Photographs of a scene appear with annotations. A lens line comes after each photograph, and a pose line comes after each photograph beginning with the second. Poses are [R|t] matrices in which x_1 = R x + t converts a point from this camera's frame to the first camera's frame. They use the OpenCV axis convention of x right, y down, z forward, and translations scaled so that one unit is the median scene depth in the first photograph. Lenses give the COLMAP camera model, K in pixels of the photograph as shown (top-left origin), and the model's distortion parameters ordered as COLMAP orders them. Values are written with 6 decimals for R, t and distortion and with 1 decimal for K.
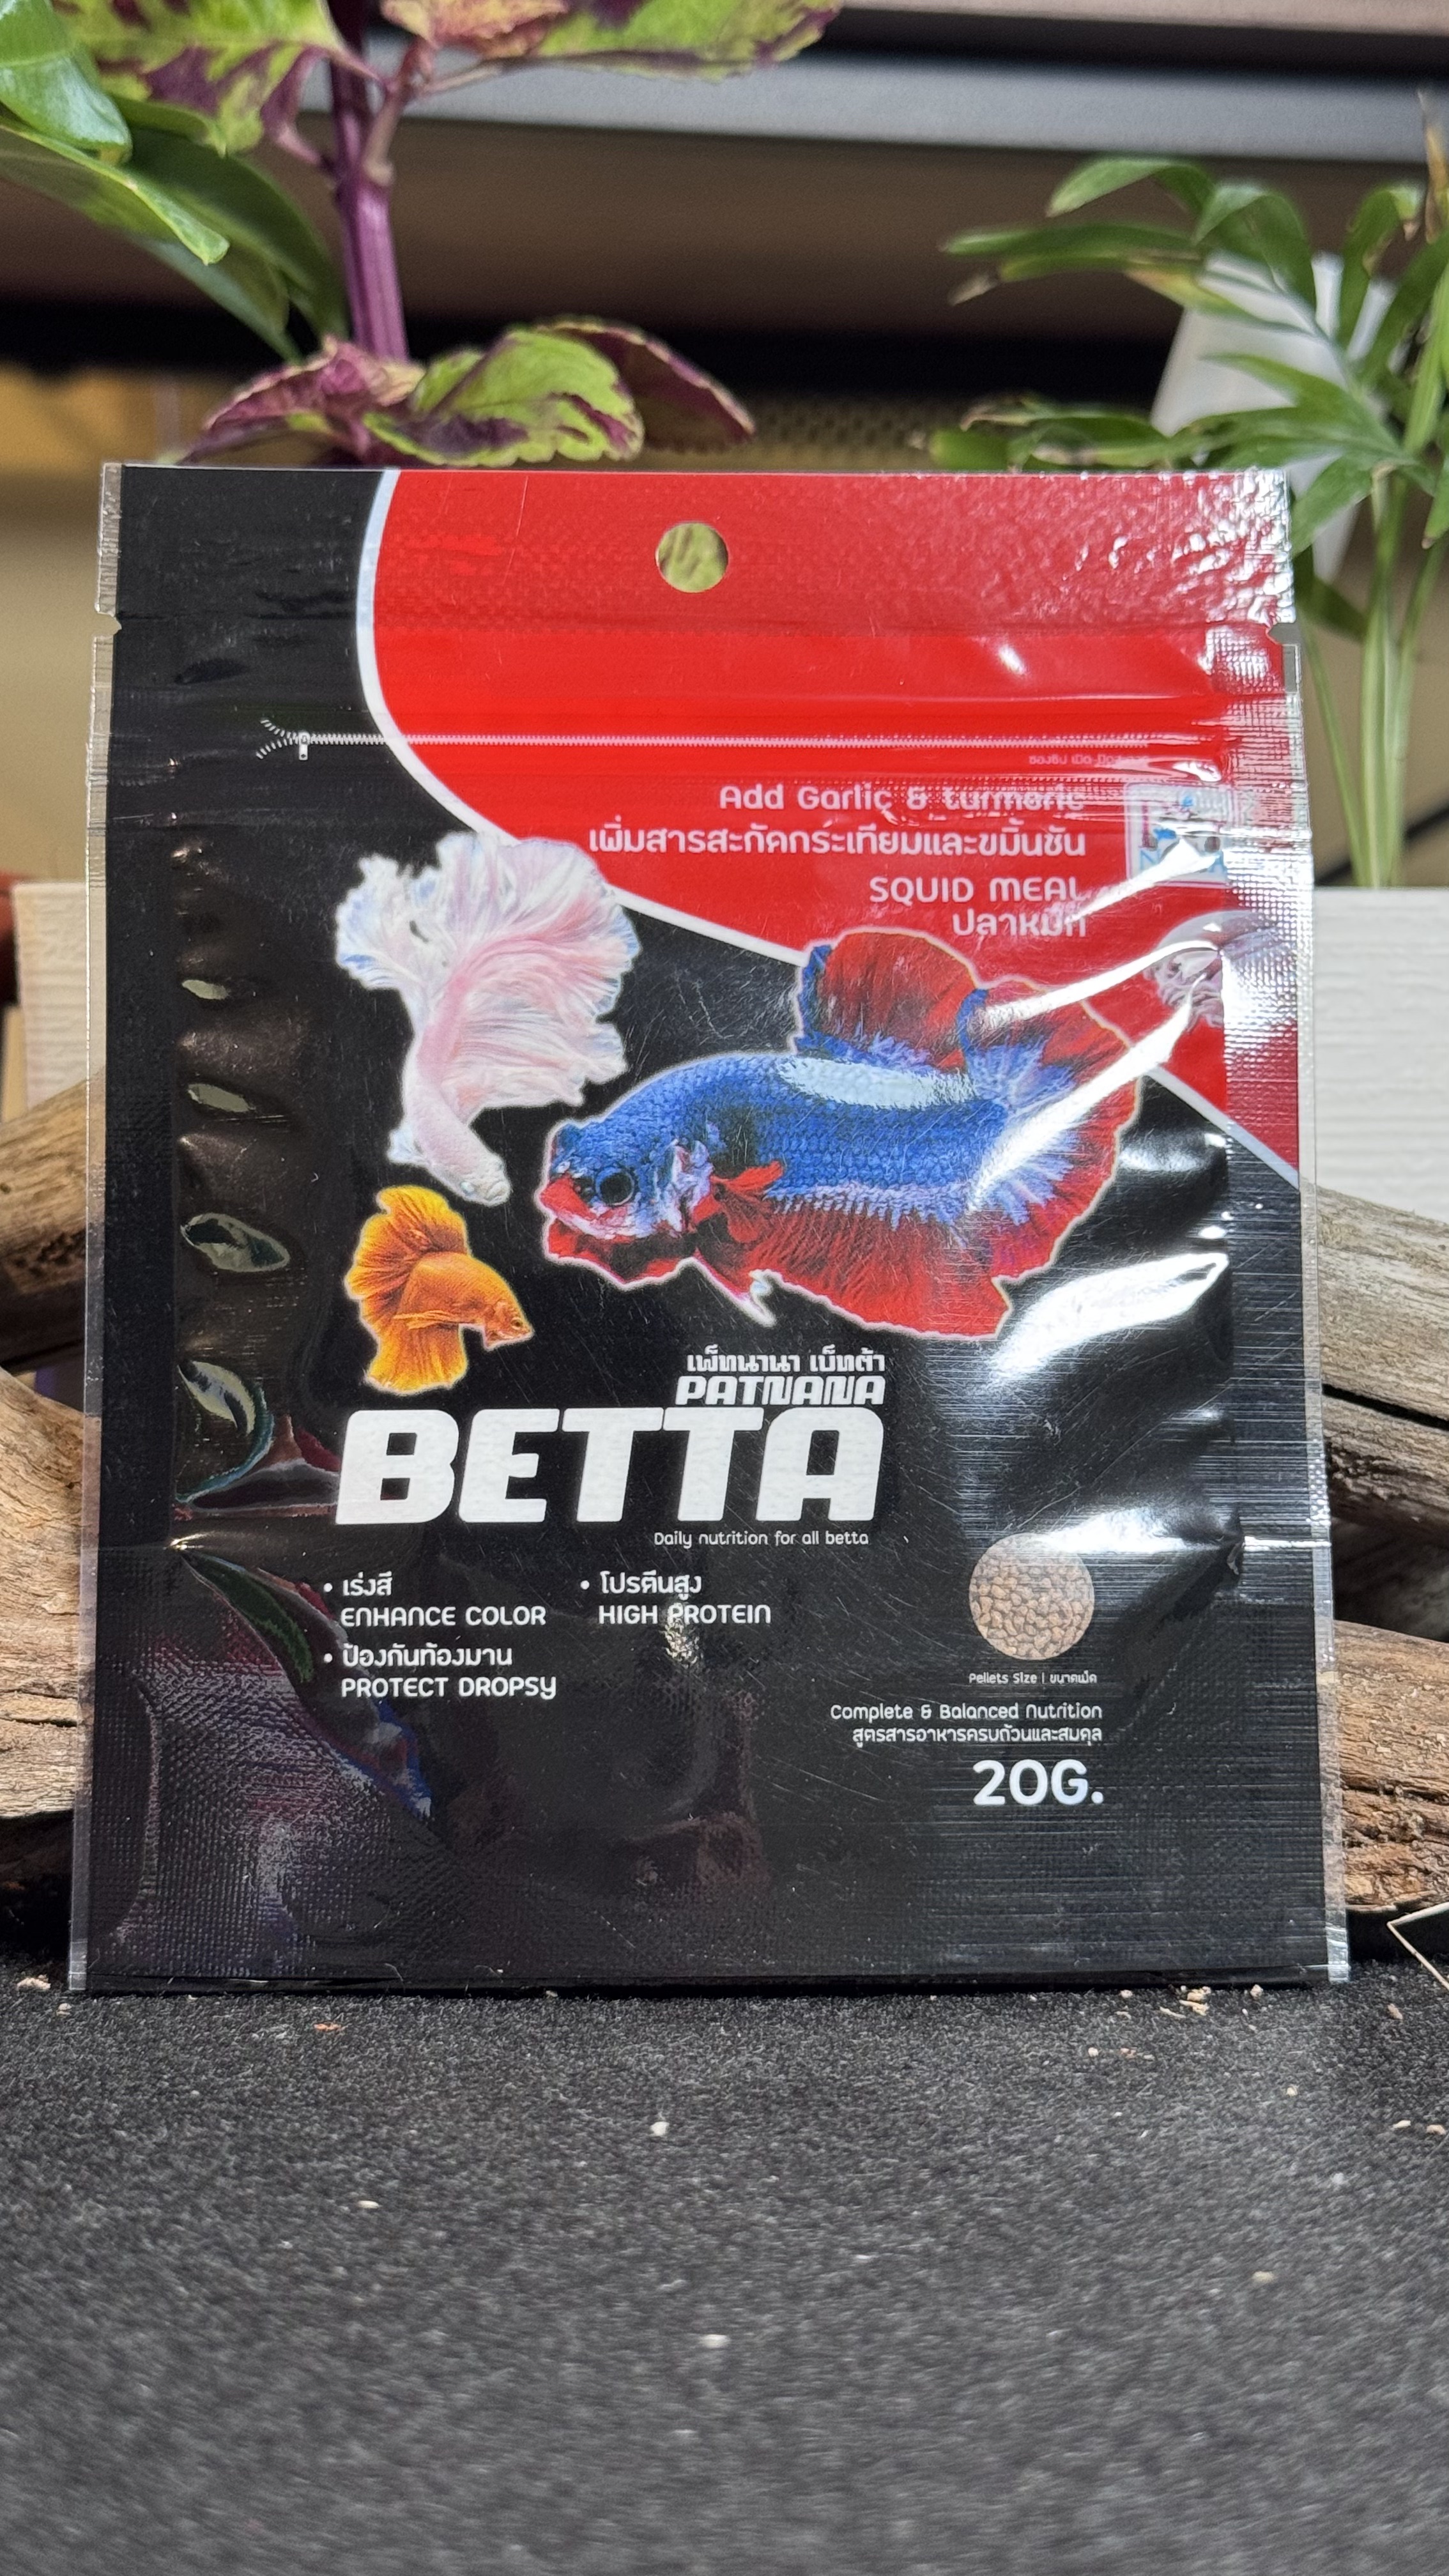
lens RADIAL K [[3866.2, 0, 731.7], [0, 3866.2, 1281.0], [0, 0, 1]] dist [0.129034, 0.000000]
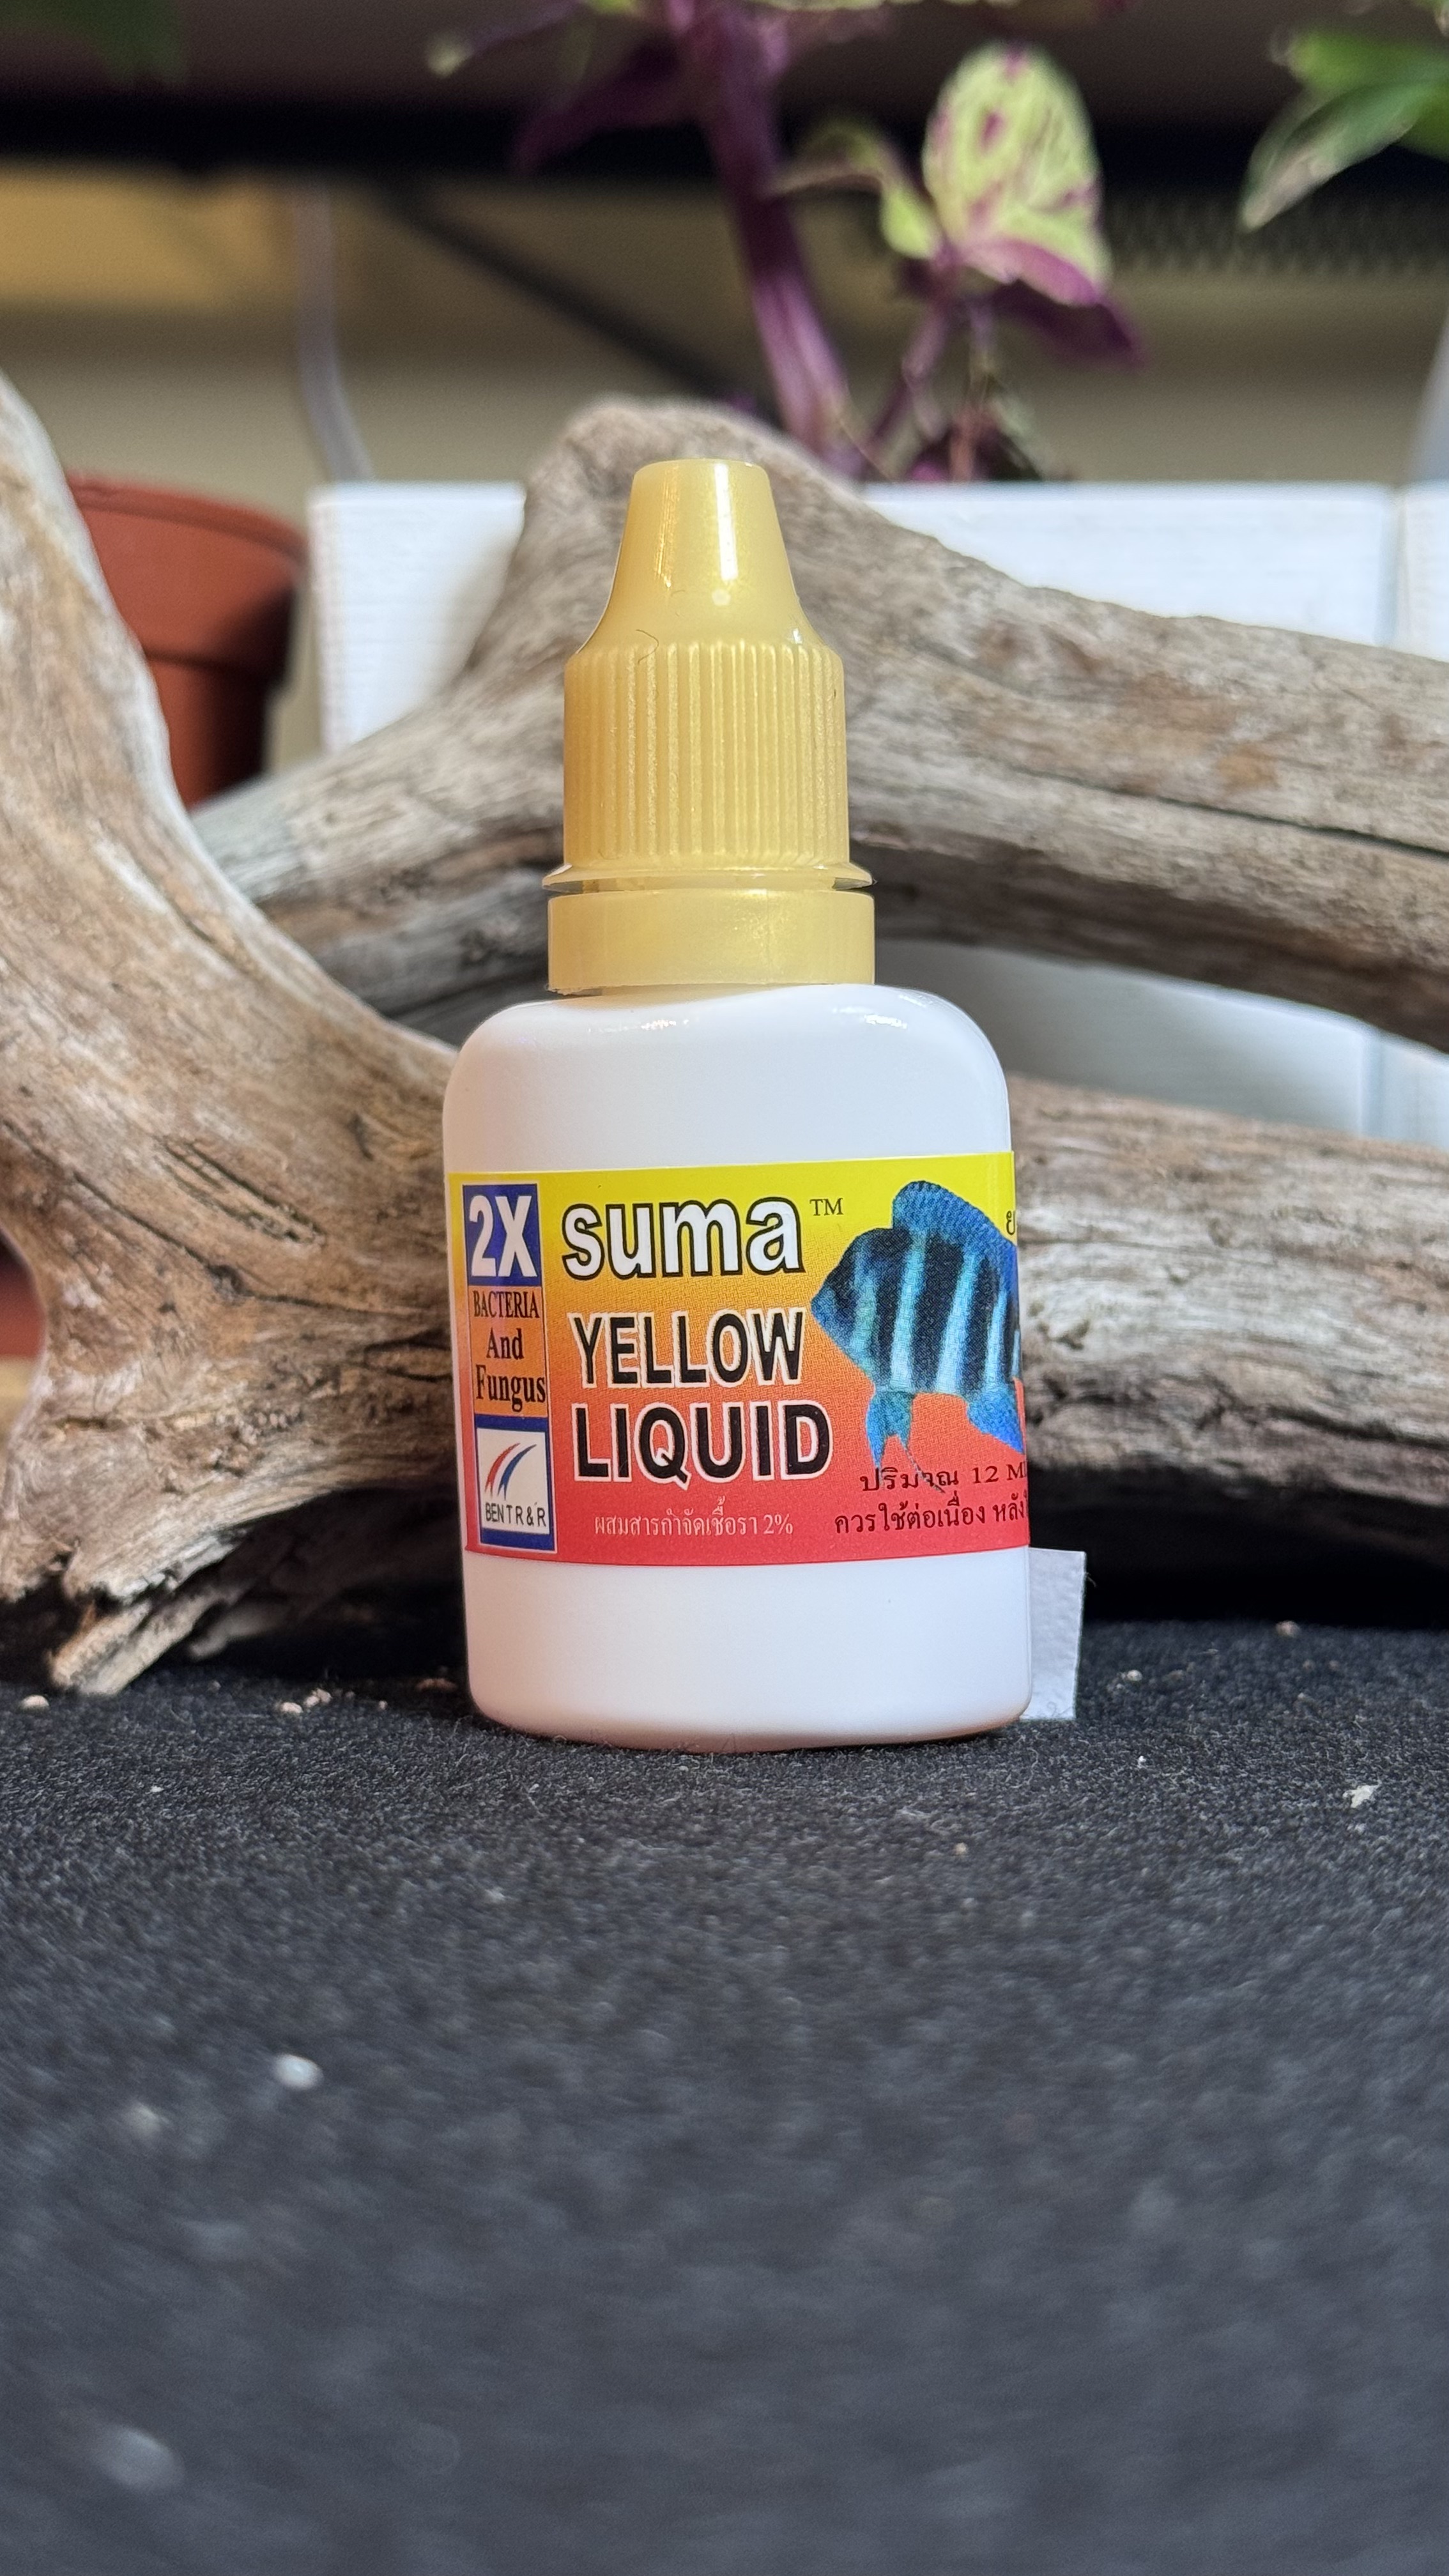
lens RADIAL K [[3866.2, 0, 716.2], [0, 3866.2, 1315.2], [0, 0, 1]] dist [0.129034, 0.000000]
pose [[0.999837, -0.015599, -0.009096, -0.121667], [0.015535, 0.999854, -0.007112, 0.118530], [0.009205, 0.006970, 0.999933, 0.180632]]
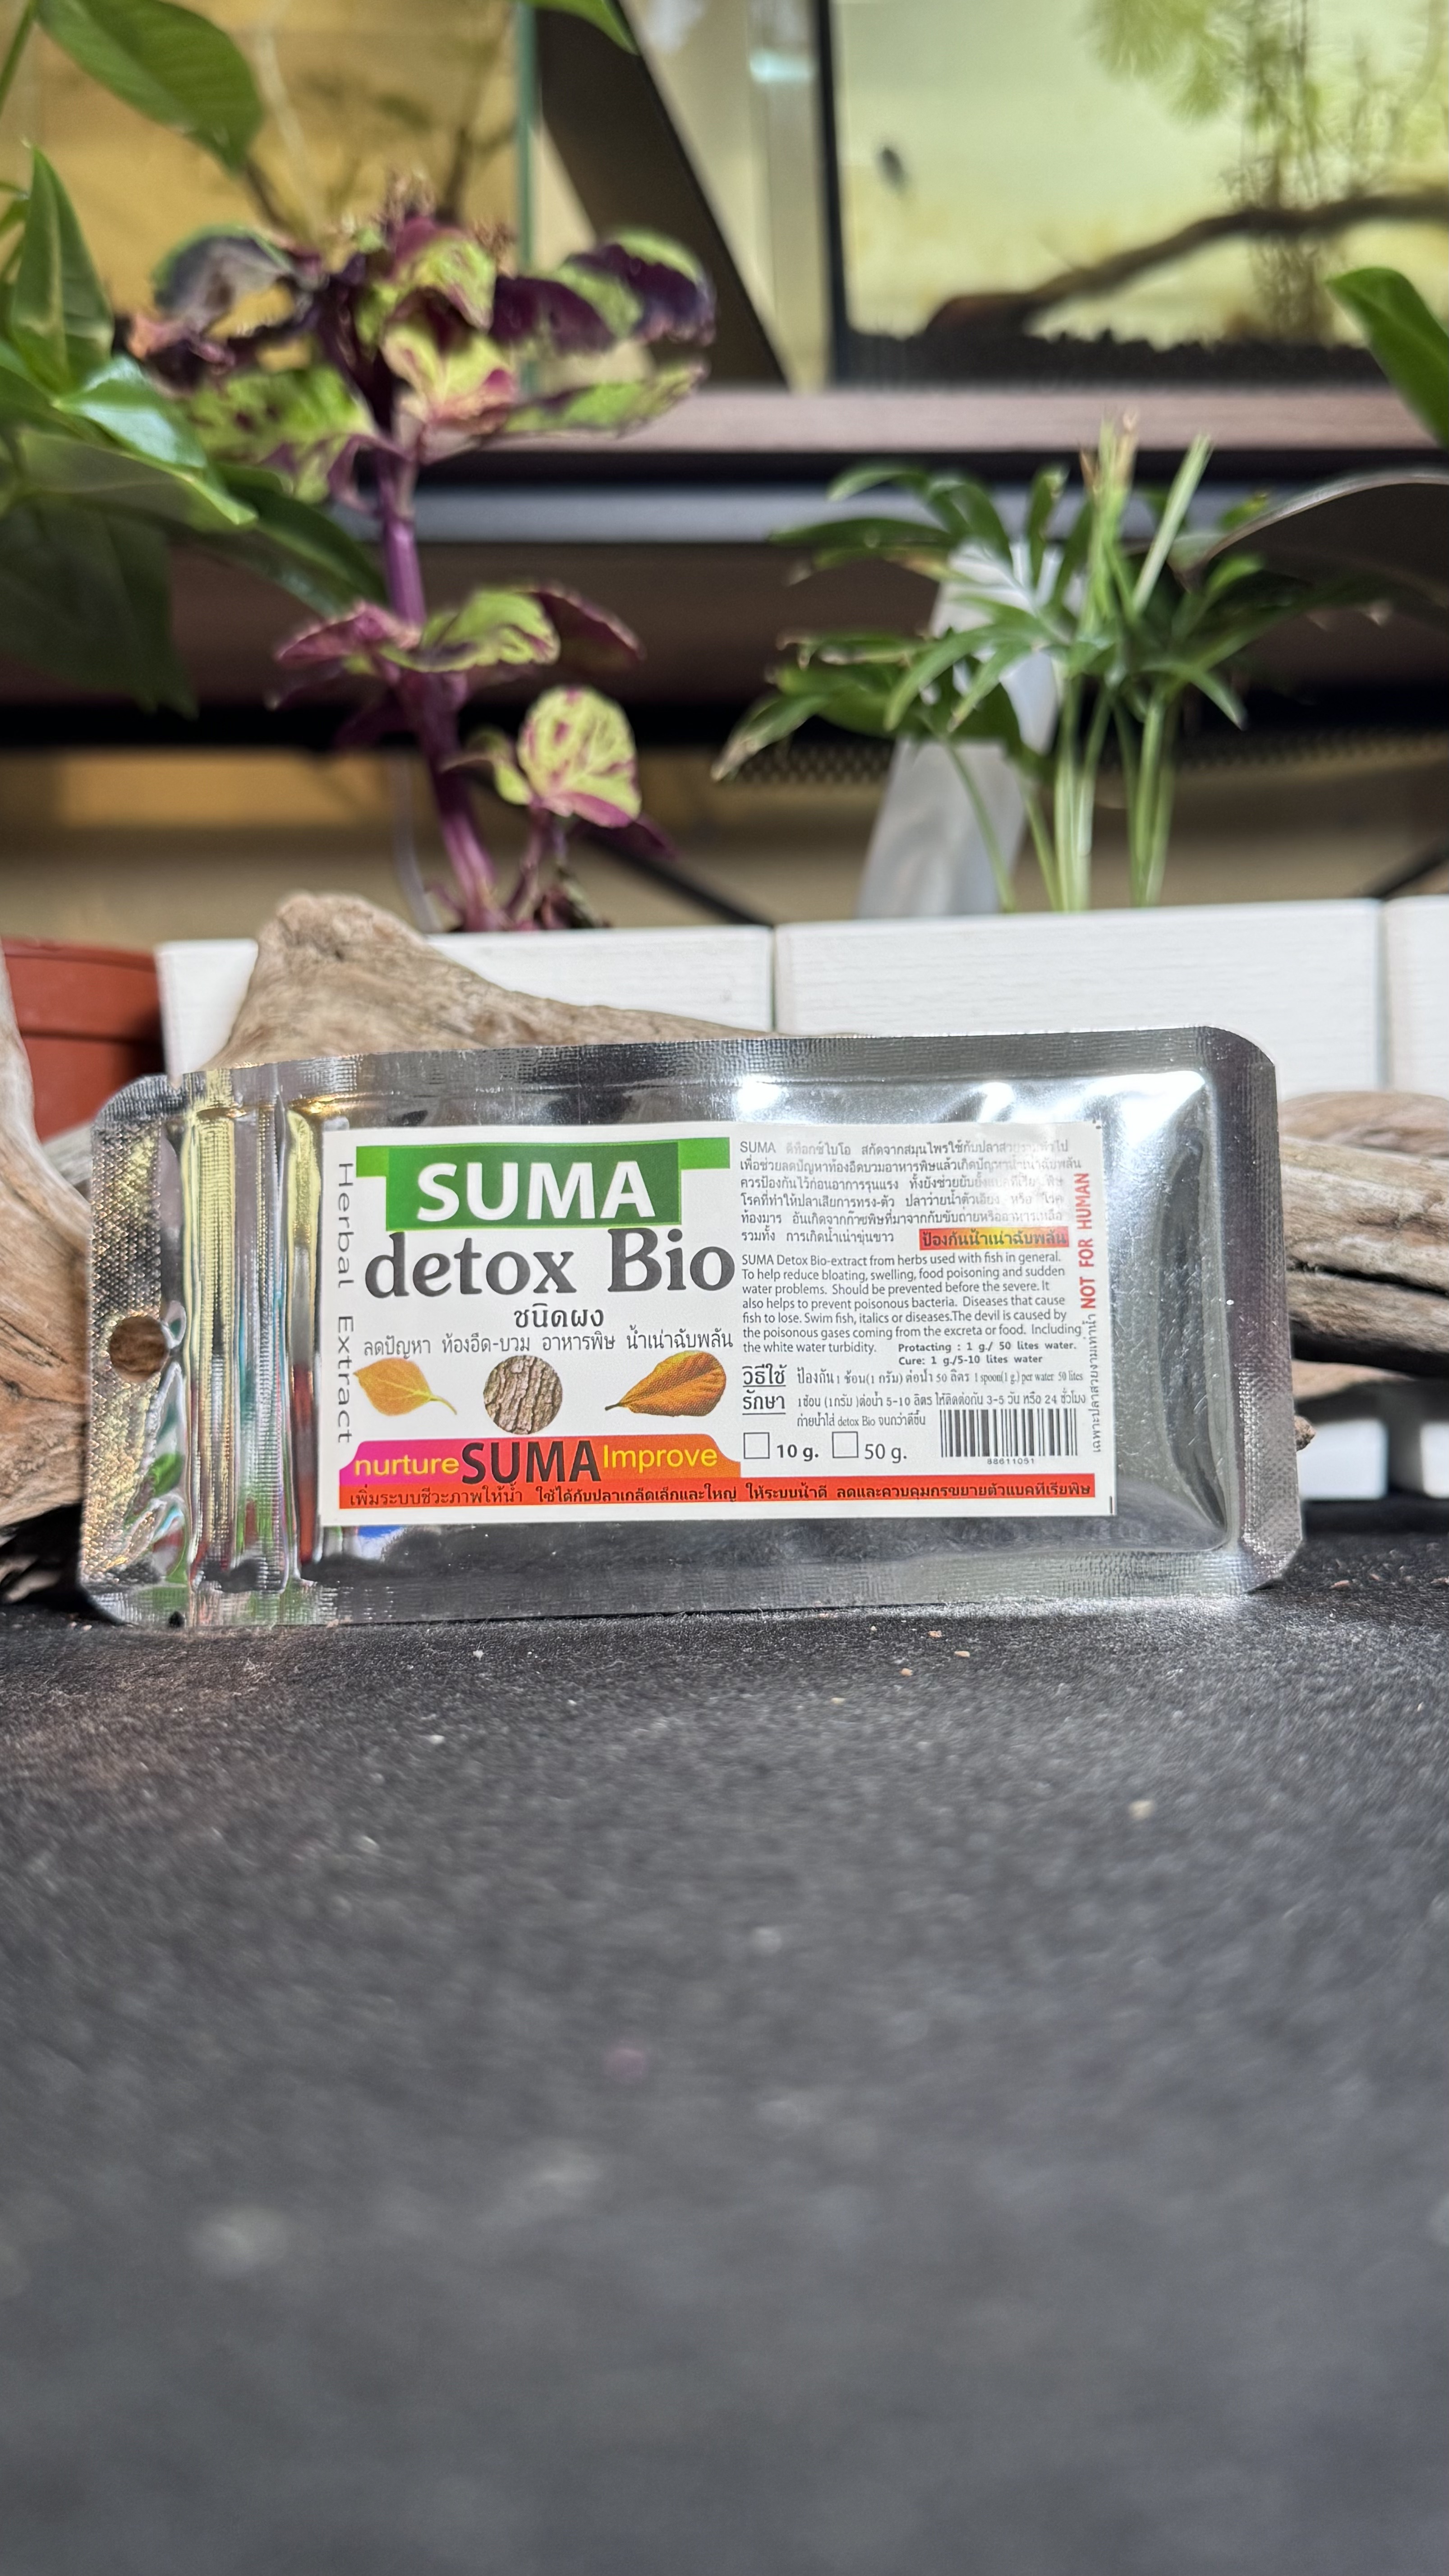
lens RADIAL K [[2375.1, 0, 732.5], [0, 2375.1, 1302.9], [0, 0, 1]] dist [0.078987, -0.074782]
pose [[0.996826, -0.040841, -0.068337, 0.139903], [0.037710, 0.998206, -0.046504, 0.124173], [0.070114, 0.043779, 0.996578, 0.095265]]
